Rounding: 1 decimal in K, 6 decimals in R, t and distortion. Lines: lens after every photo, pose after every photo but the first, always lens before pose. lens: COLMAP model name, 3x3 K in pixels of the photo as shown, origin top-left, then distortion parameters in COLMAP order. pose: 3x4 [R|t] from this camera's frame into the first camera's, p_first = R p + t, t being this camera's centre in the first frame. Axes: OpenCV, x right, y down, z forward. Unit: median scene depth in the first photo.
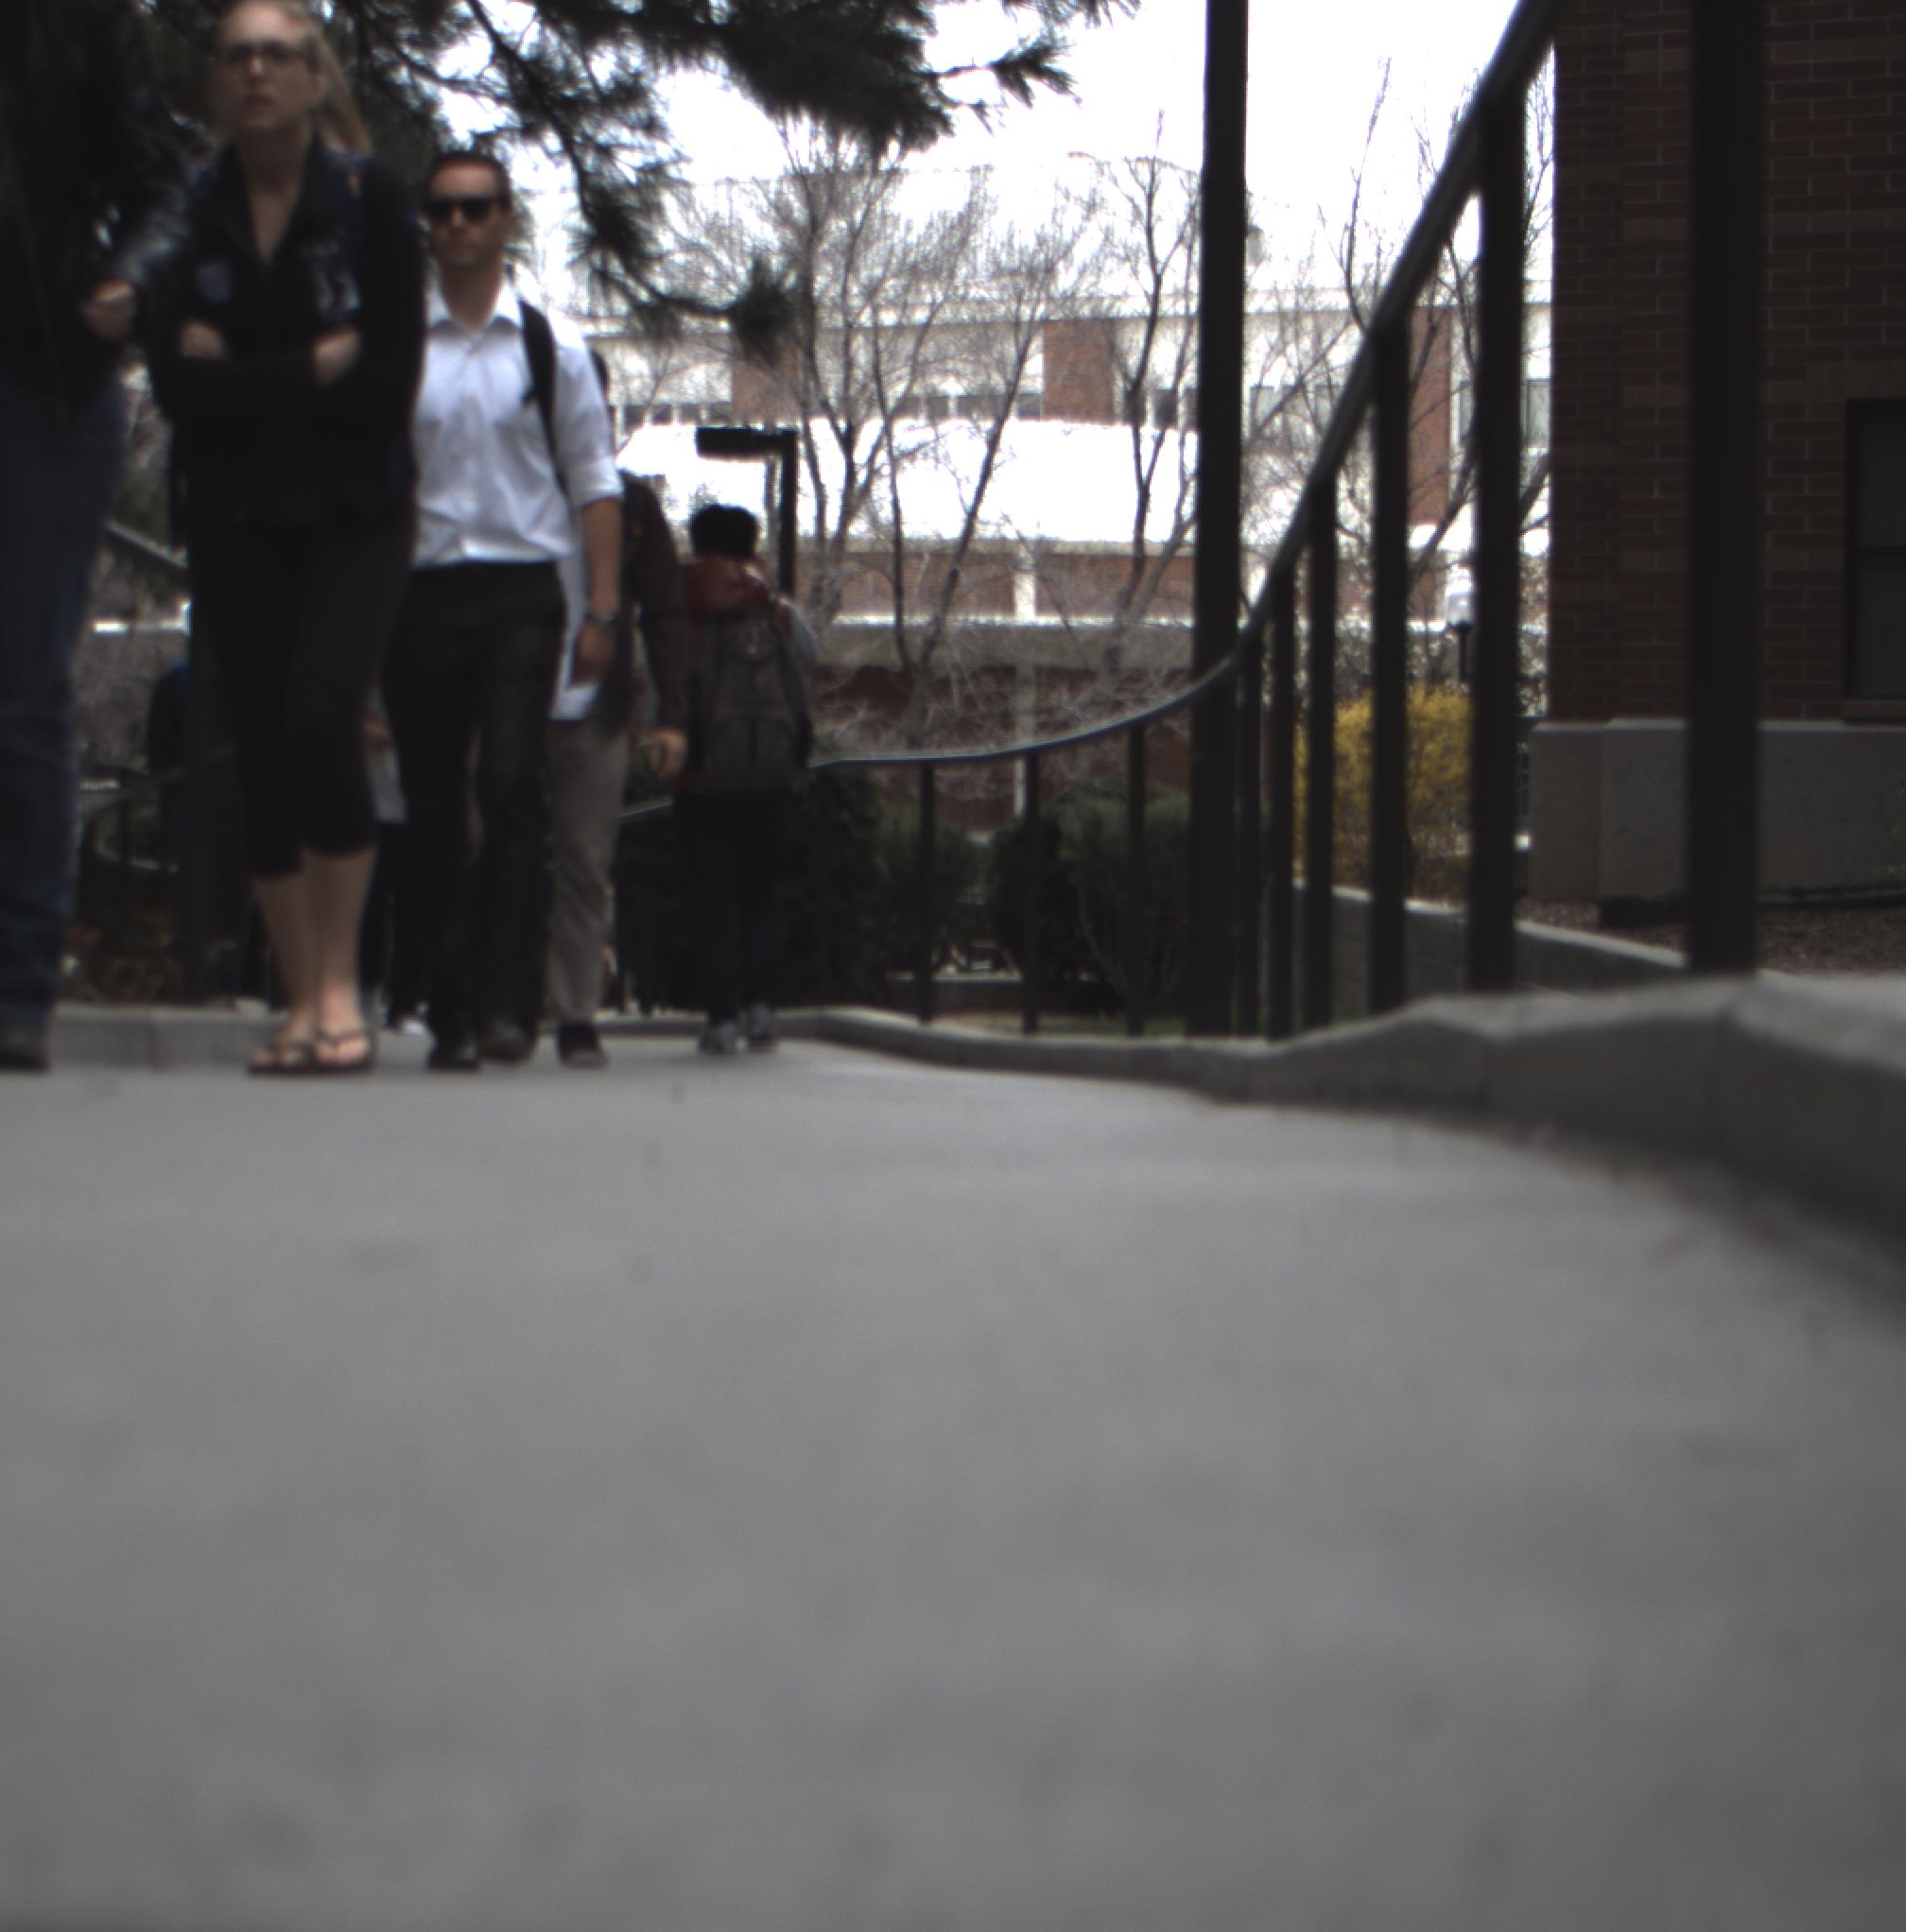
lens RADIAL K [[6090.7, 0, 913.2], [0, 6090.7, 907.7], [0, 0, 1]] dist [0.041077, 0.000000]
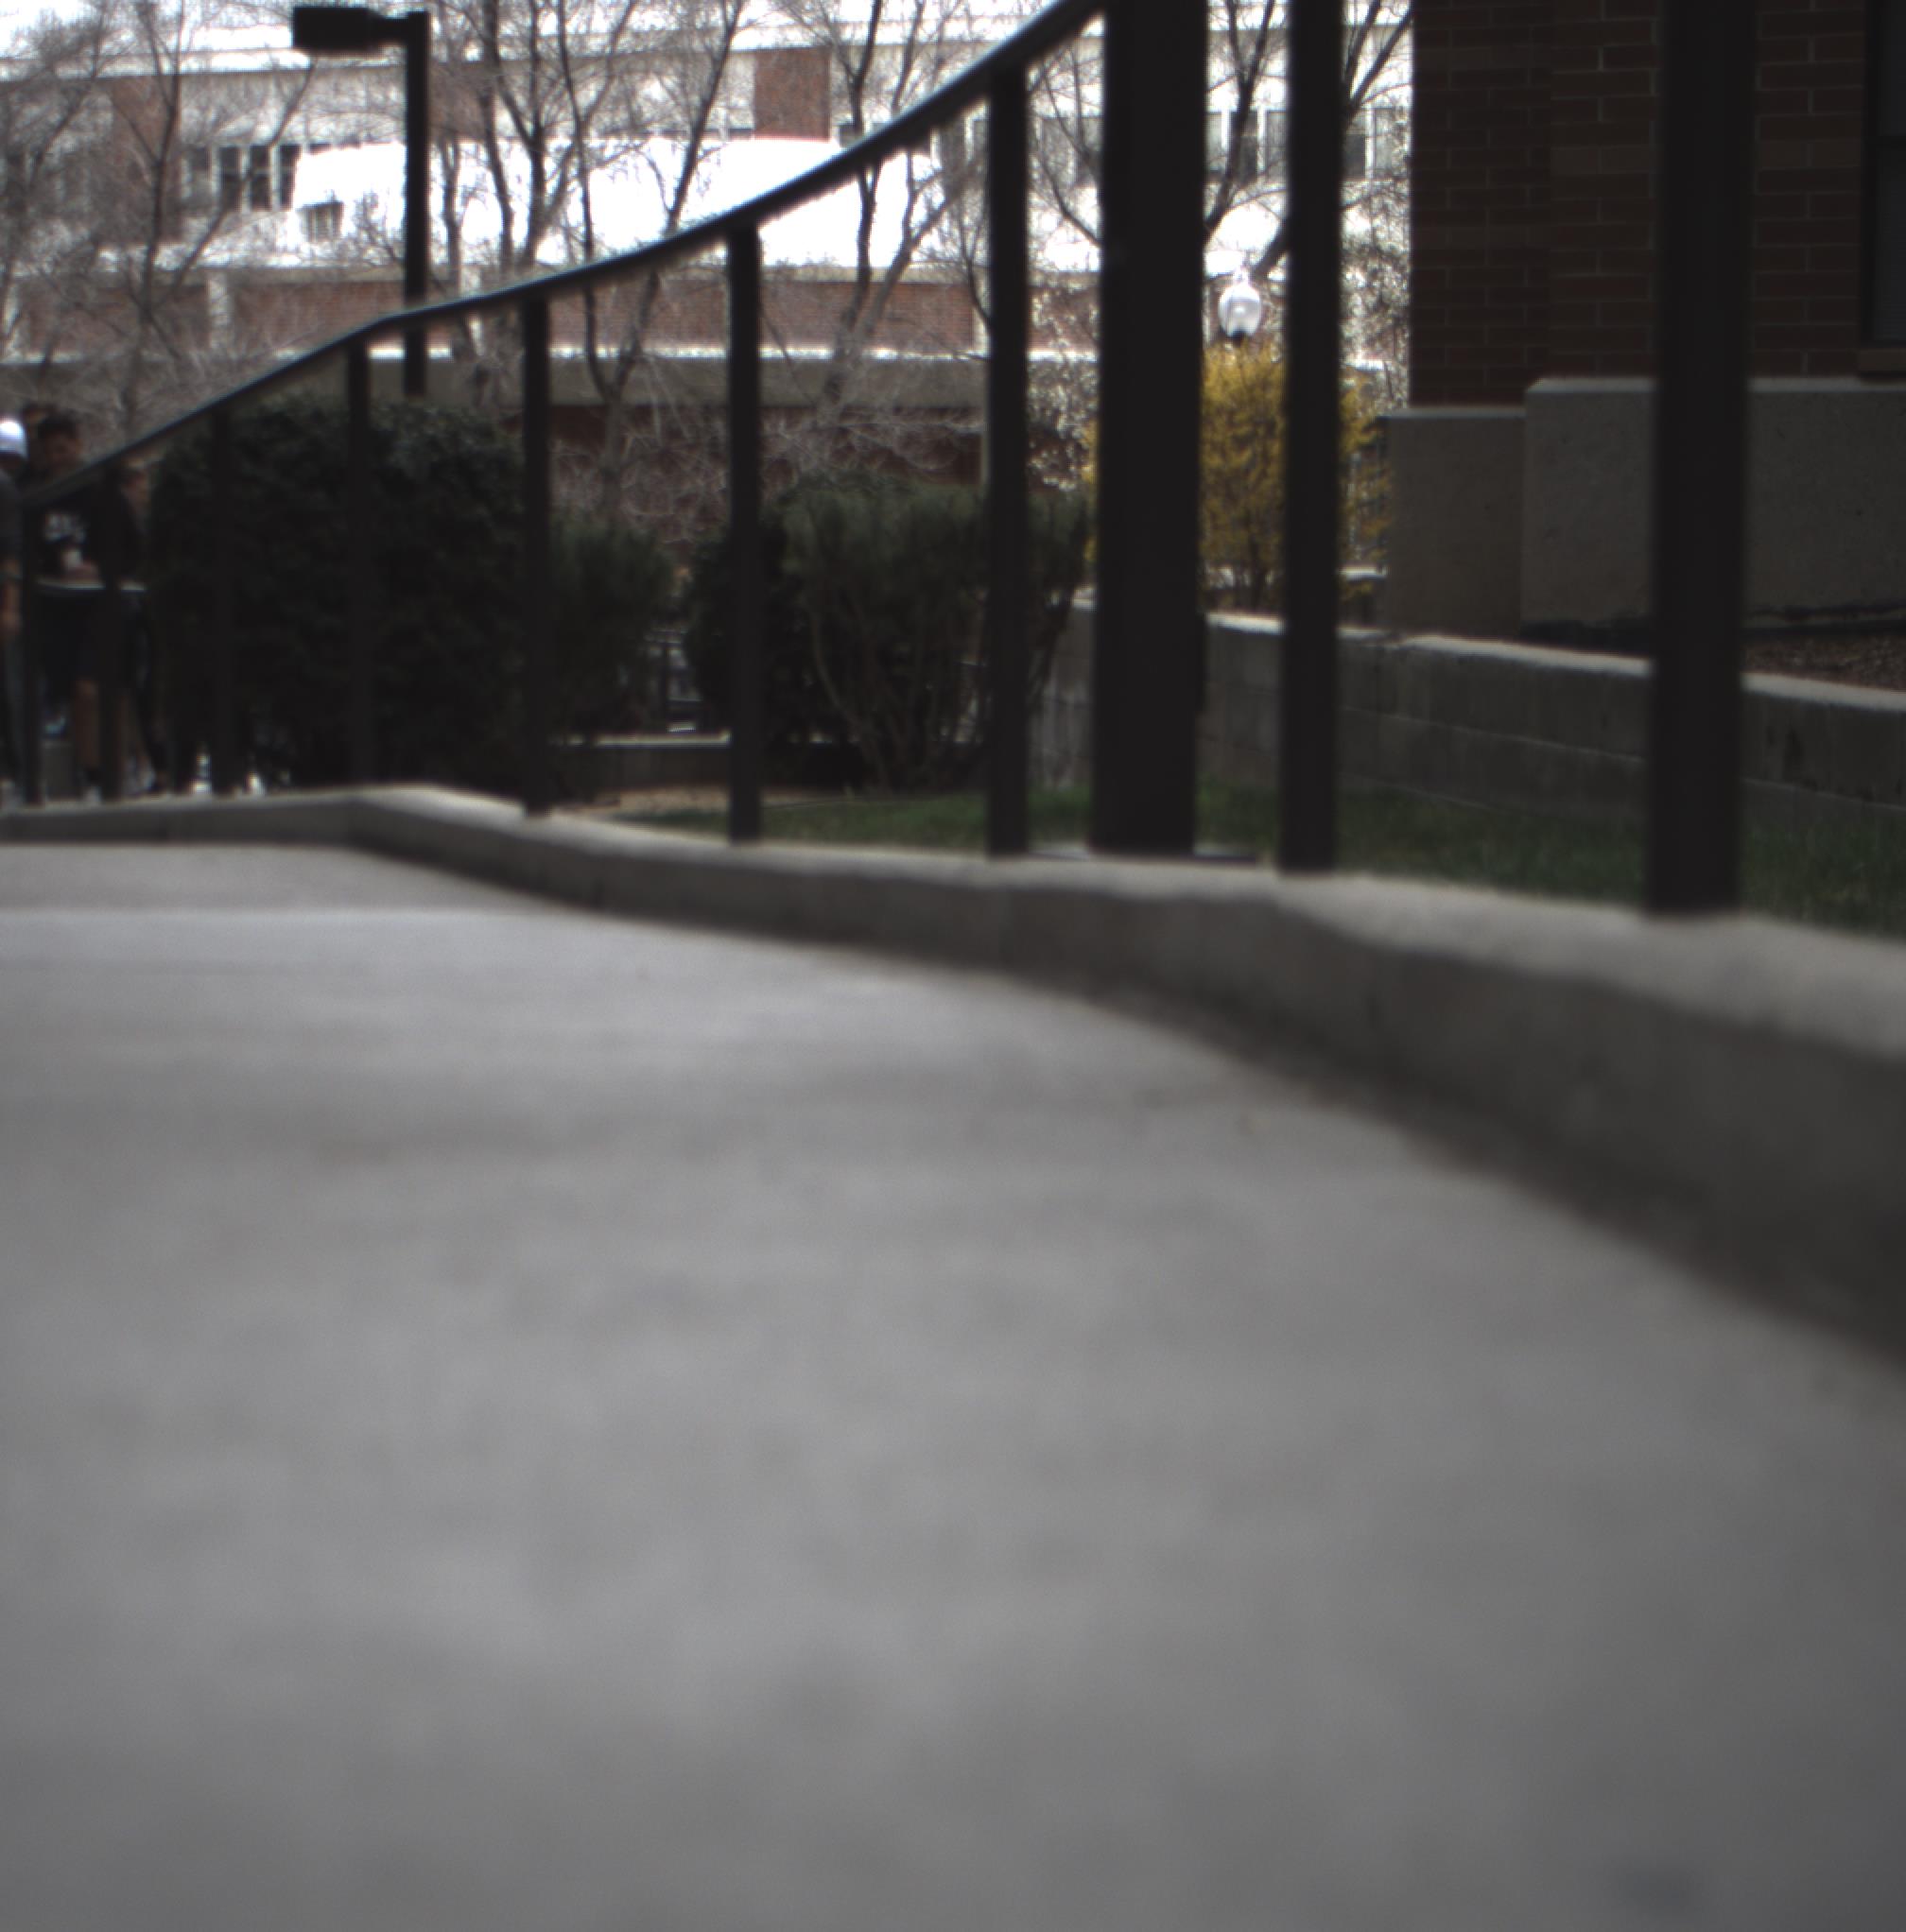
lens RADIAL K [[6090.7, 0, 950.8], [0, 6090.7, 964.6], [0, 0, 1]] dist [0.041077, 0.000000]
pose [[0.998578, -0.009573, 0.052440, 0.002417], [0.007104, 0.998866, 0.047076, 0.001919], [-0.052831, -0.046637, 0.997514, 0.121845]]
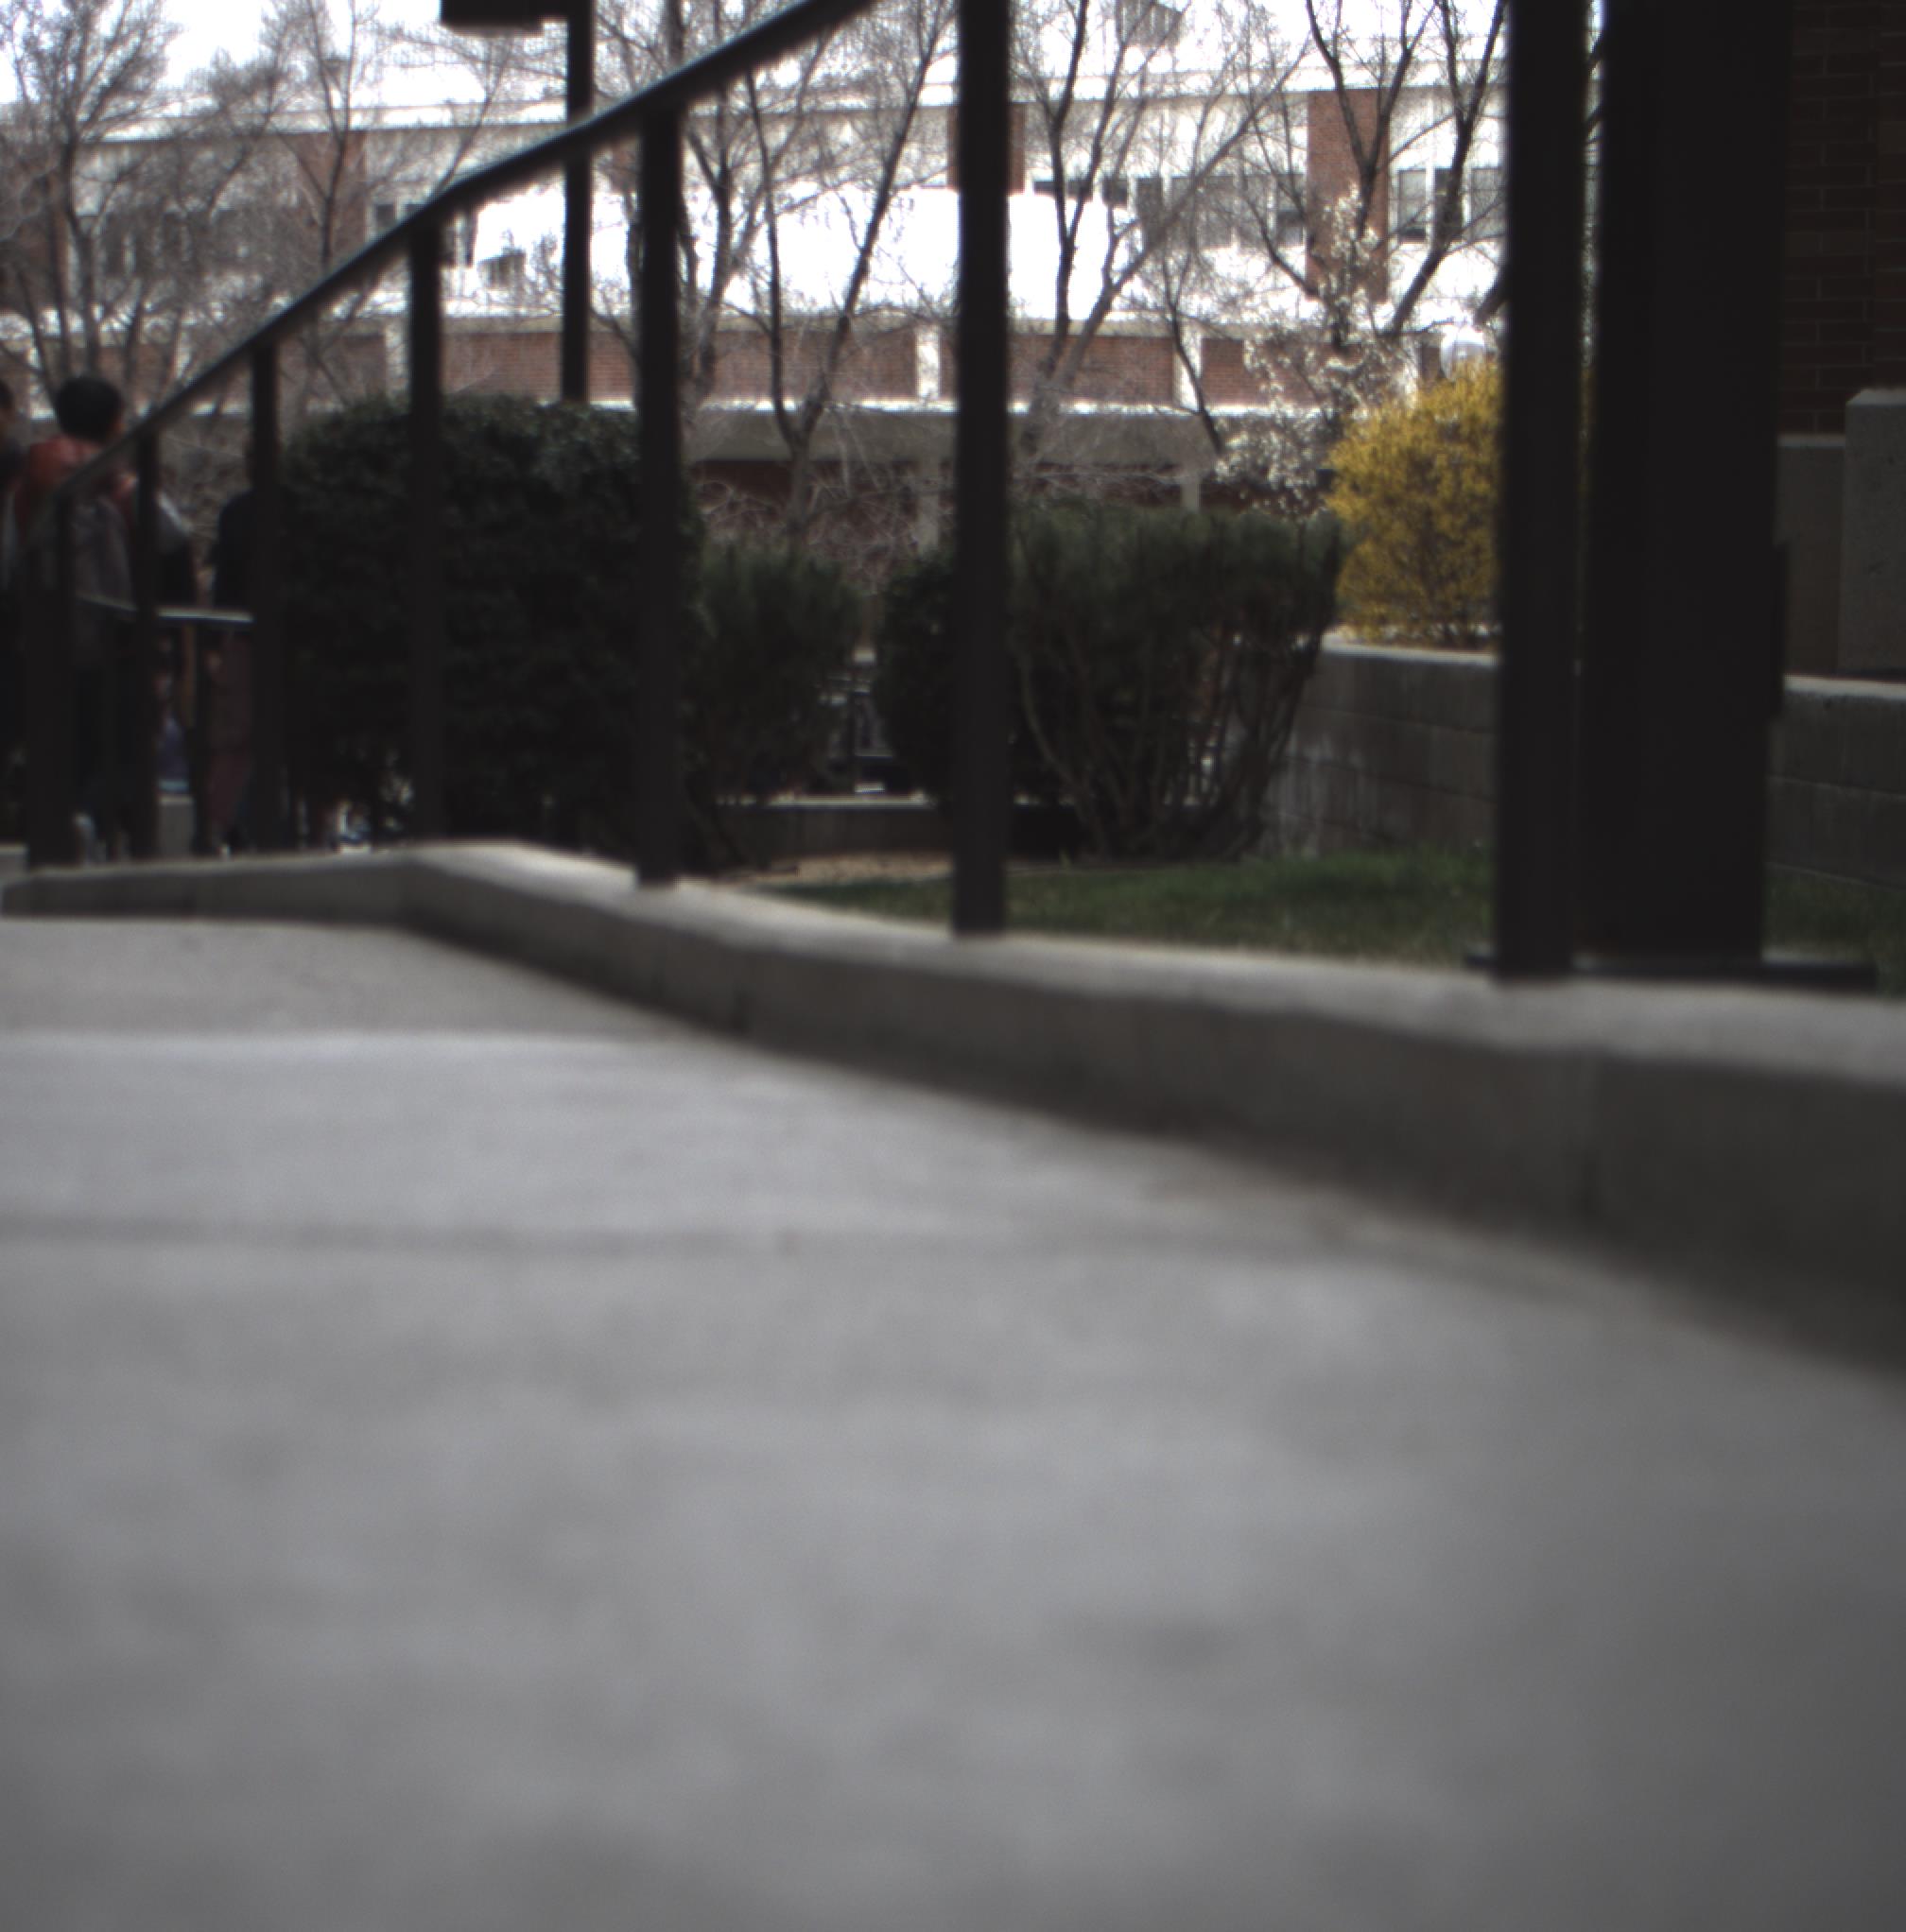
lens RADIAL K [[6090.7, 0, 910.0], [0, 6090.7, 902.5], [0, 0, 1]] dist [0.041077, 0.000000]
pose [[0.999879, -0.001401, 0.015496, 0.002720], [0.001012, 0.999683, 0.025138, 0.002873], [-0.015526, -0.025119, 0.999564, 0.167282]]
